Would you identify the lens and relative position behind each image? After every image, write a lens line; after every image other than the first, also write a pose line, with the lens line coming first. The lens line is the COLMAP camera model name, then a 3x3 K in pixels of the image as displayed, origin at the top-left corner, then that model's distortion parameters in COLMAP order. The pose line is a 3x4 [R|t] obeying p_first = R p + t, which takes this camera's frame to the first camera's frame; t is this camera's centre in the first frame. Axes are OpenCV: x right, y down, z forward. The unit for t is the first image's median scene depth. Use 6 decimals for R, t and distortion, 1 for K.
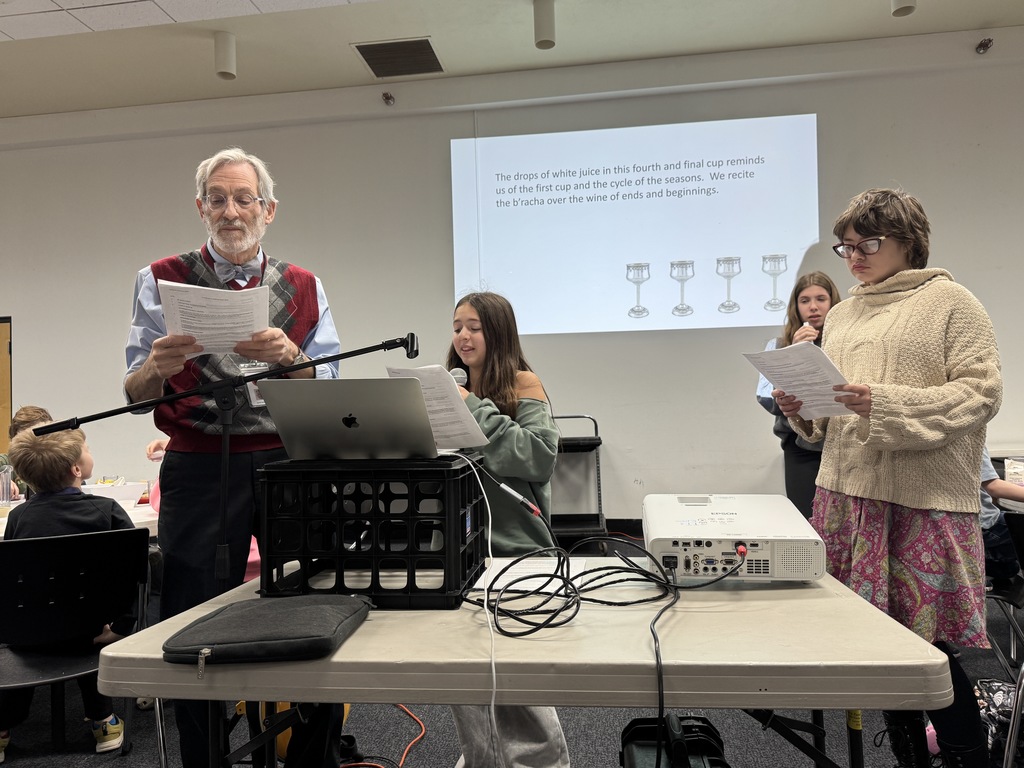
lens RADIAL K [[769.8, 0, 517.3], [0, 769.8, 381.8], [0, 0, 1]] dist [-0.004339, -0.033372]
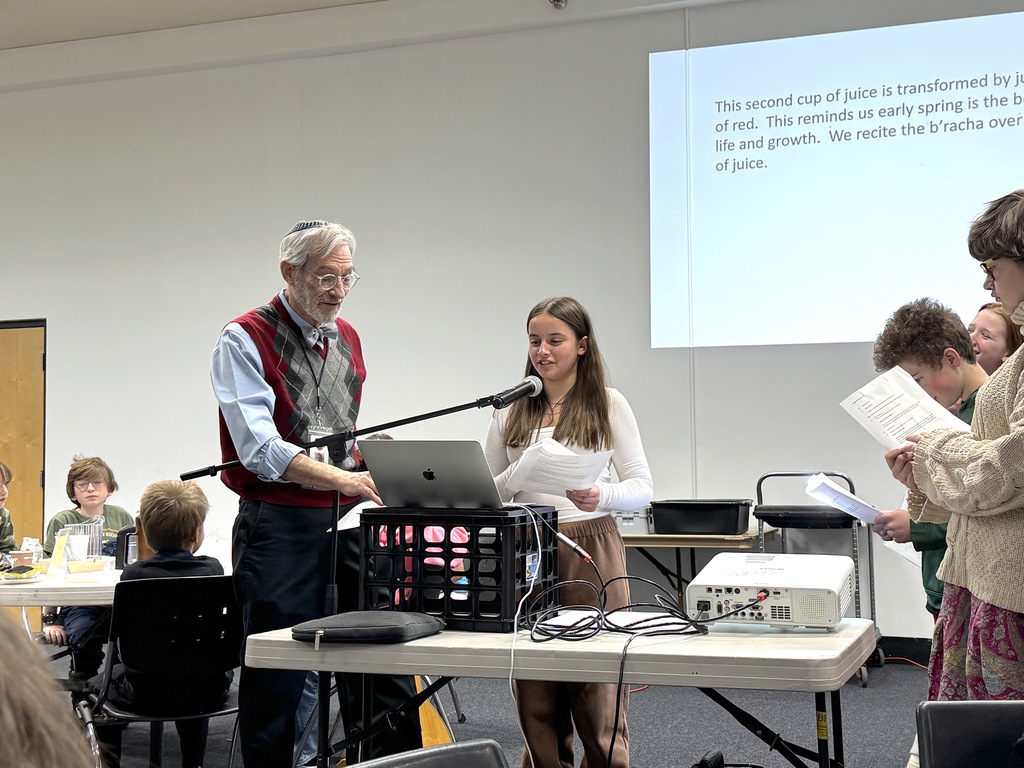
lens RADIAL K [[1410.8, 0, 518.2], [0, 1410.8, 387.6], [0, 0, 1]] dist [-0.117634, 0.000000]
pose [[0.974675, 0.010349, -0.223384, 0.359019], [-0.013480, 0.999831, -0.012496, -0.045285], [0.223217, 0.015191, 0.974650, -0.944347]]
